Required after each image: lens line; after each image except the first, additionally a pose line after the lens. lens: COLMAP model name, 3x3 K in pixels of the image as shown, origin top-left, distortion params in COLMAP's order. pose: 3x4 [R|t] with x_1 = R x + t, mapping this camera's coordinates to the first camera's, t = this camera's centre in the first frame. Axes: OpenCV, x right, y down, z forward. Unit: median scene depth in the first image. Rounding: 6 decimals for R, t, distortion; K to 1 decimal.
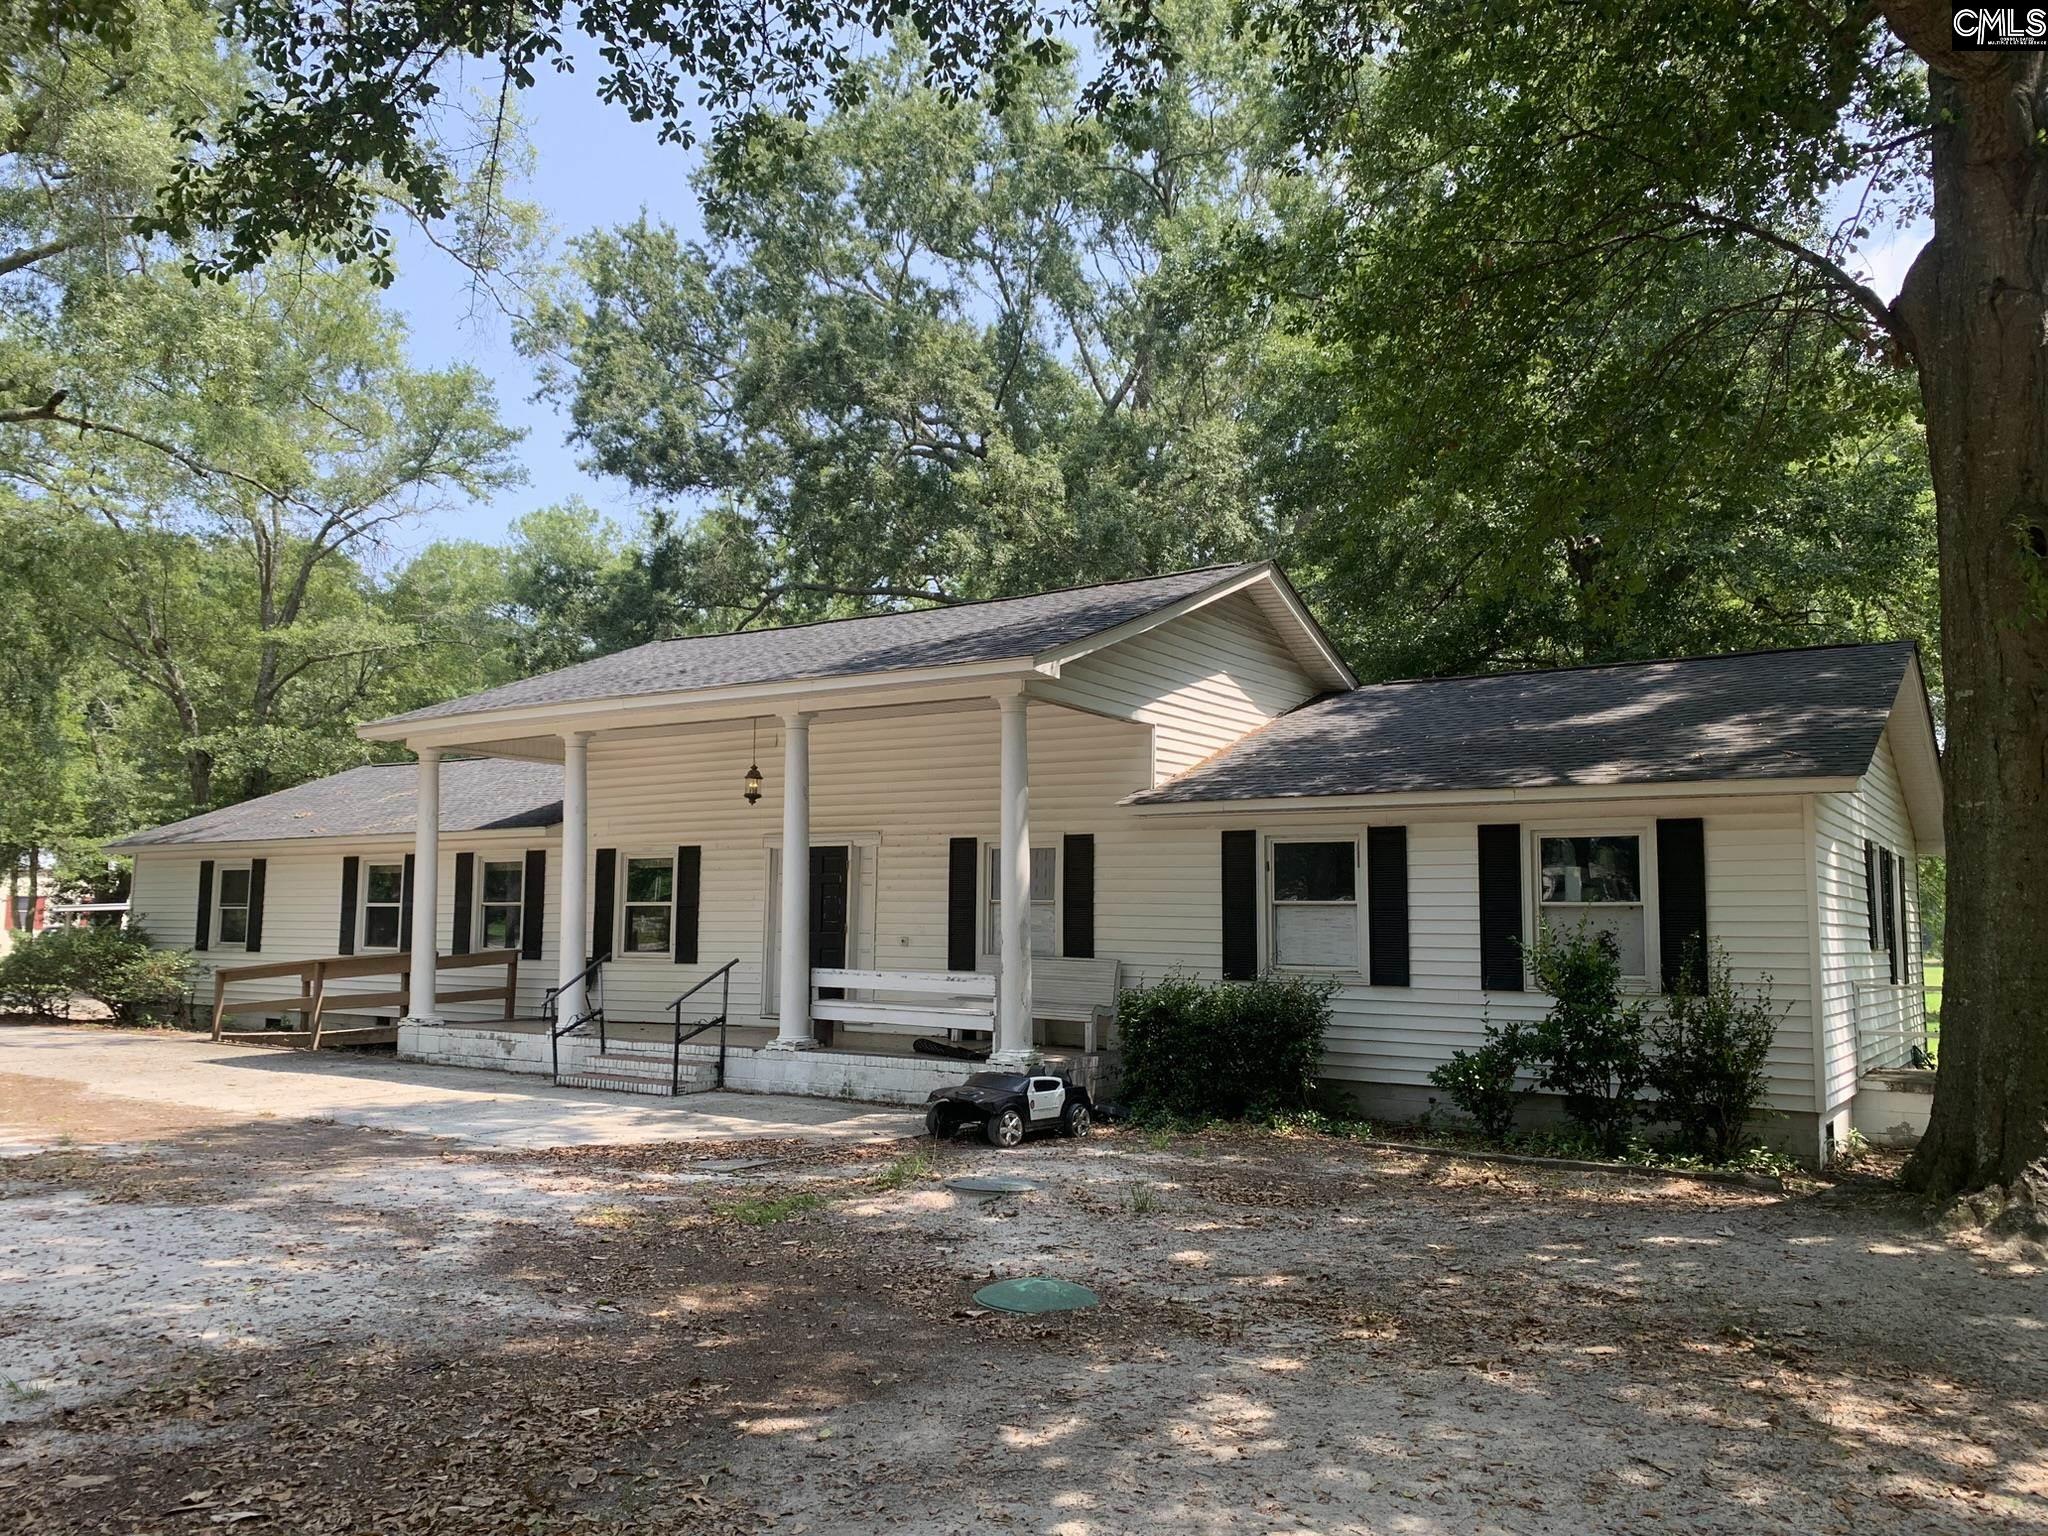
lens RADIAL K [[1544.7, 0, 1024.0], [0, 1544.7, 768.0], [0, 0, 1]] dist [0.000909, -0.019202]
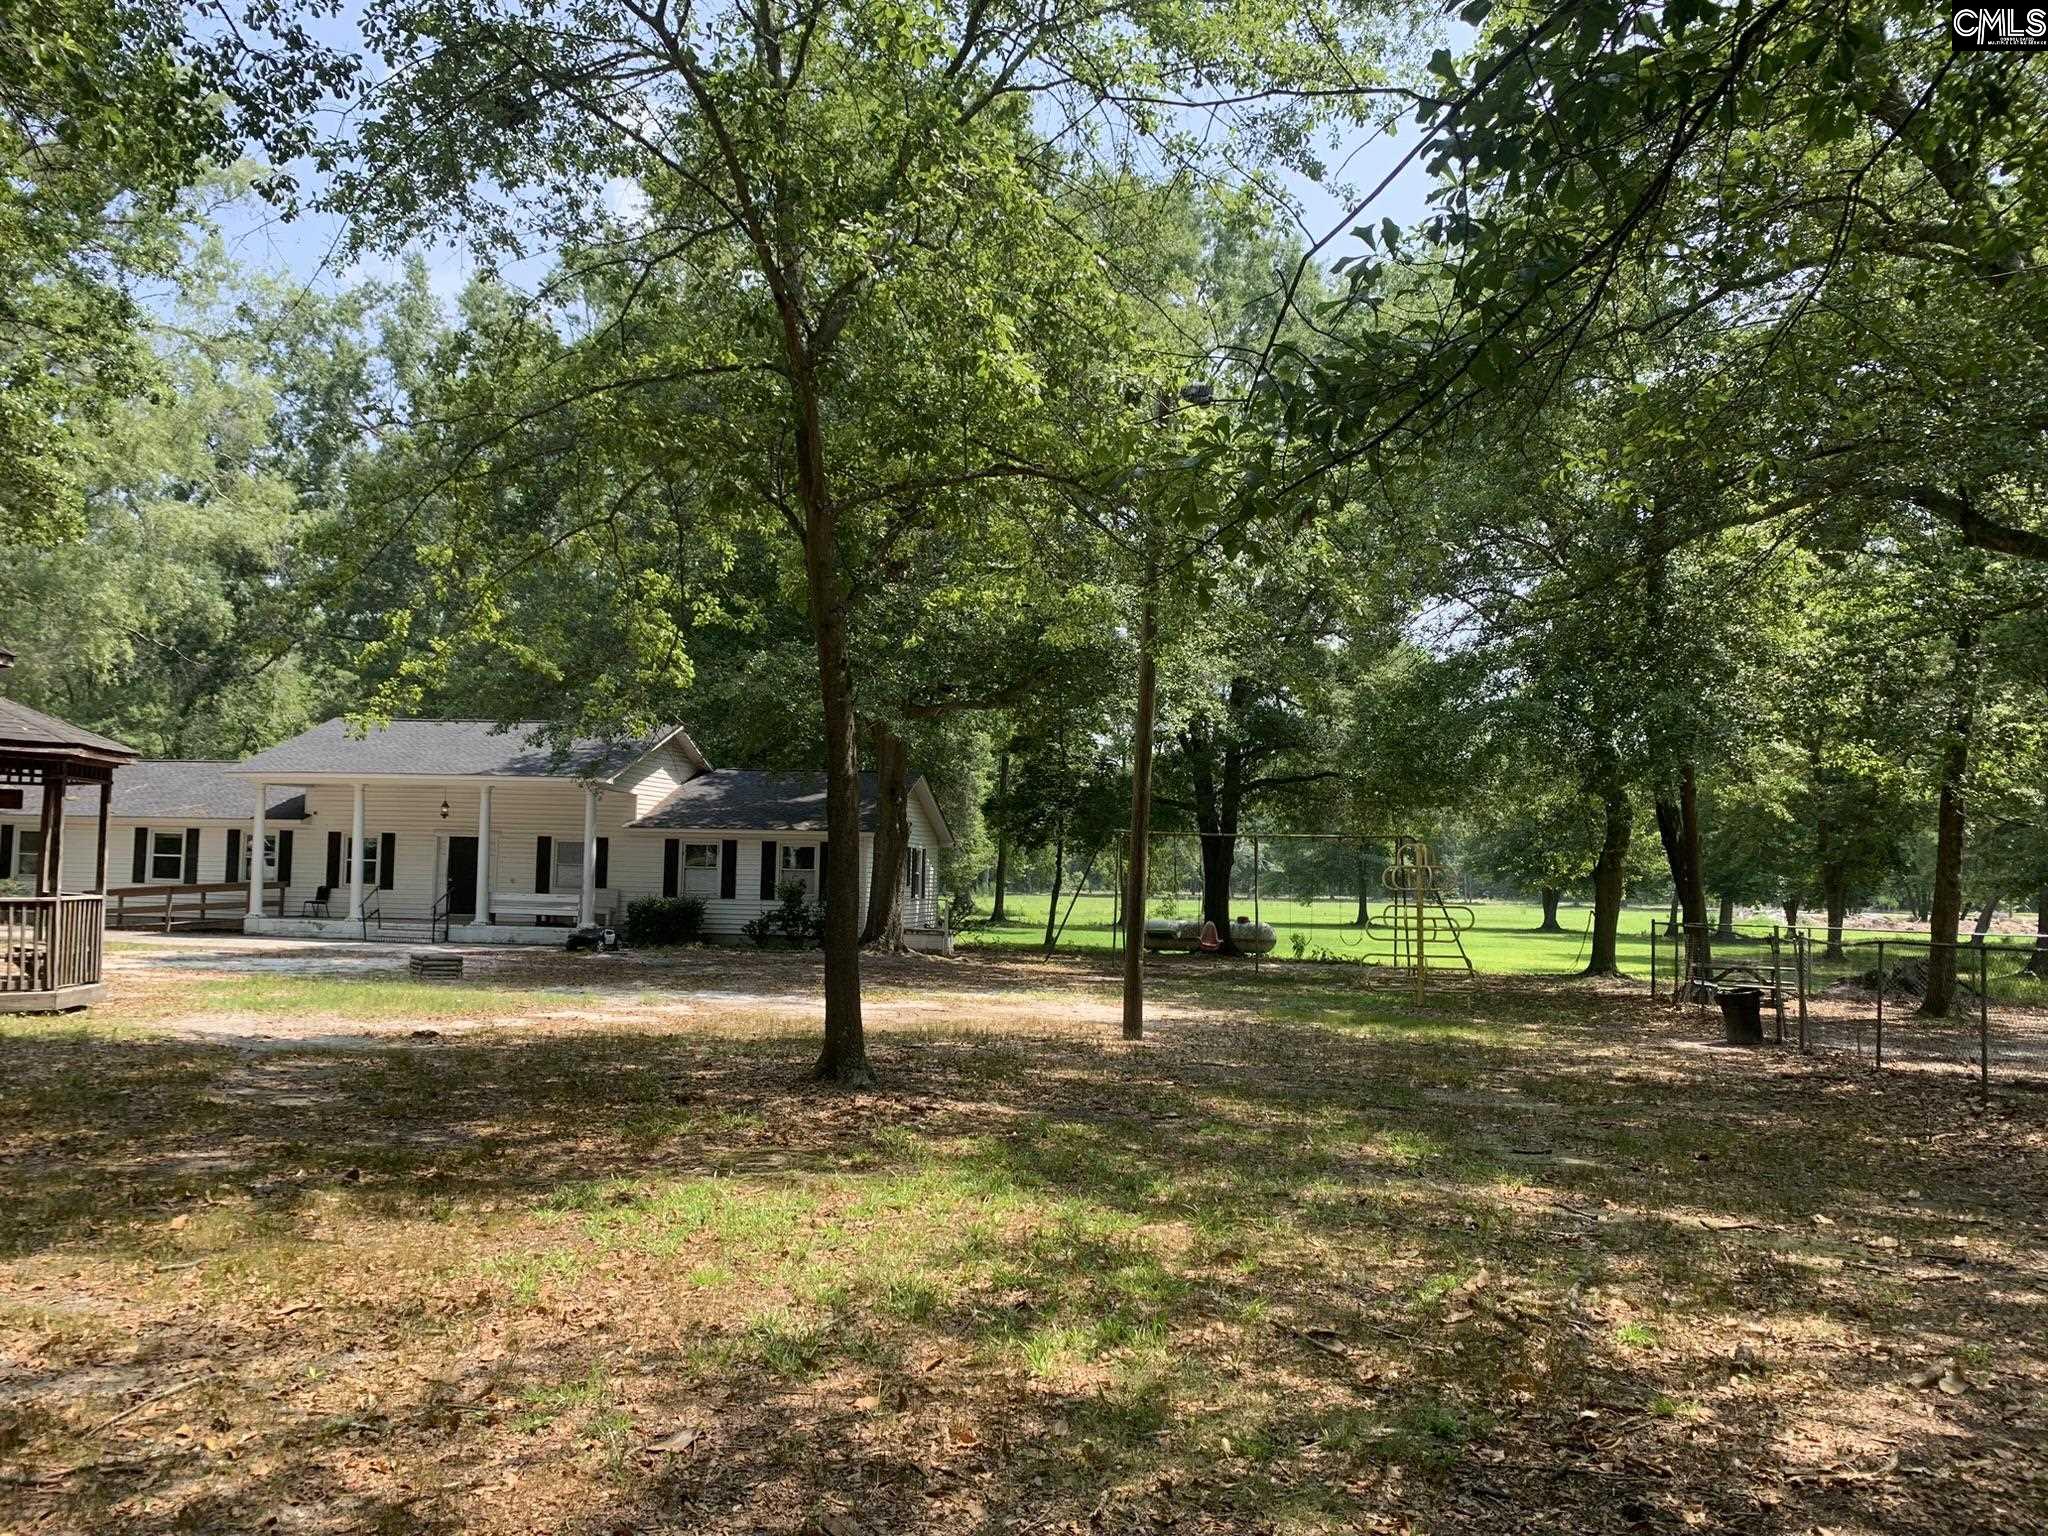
lens RADIAL K [[1544.7, 0, 1024.0], [0, 1544.7, 768.0], [0, 0, 1]] dist [0.000909, -0.019202]
pose [[0.898795, 0.036947, 0.436810, -0.466898], [-0.058092, 0.997693, 0.035143, -0.203434], [-0.434504, -0.056961, 0.898867, -1.580049]]
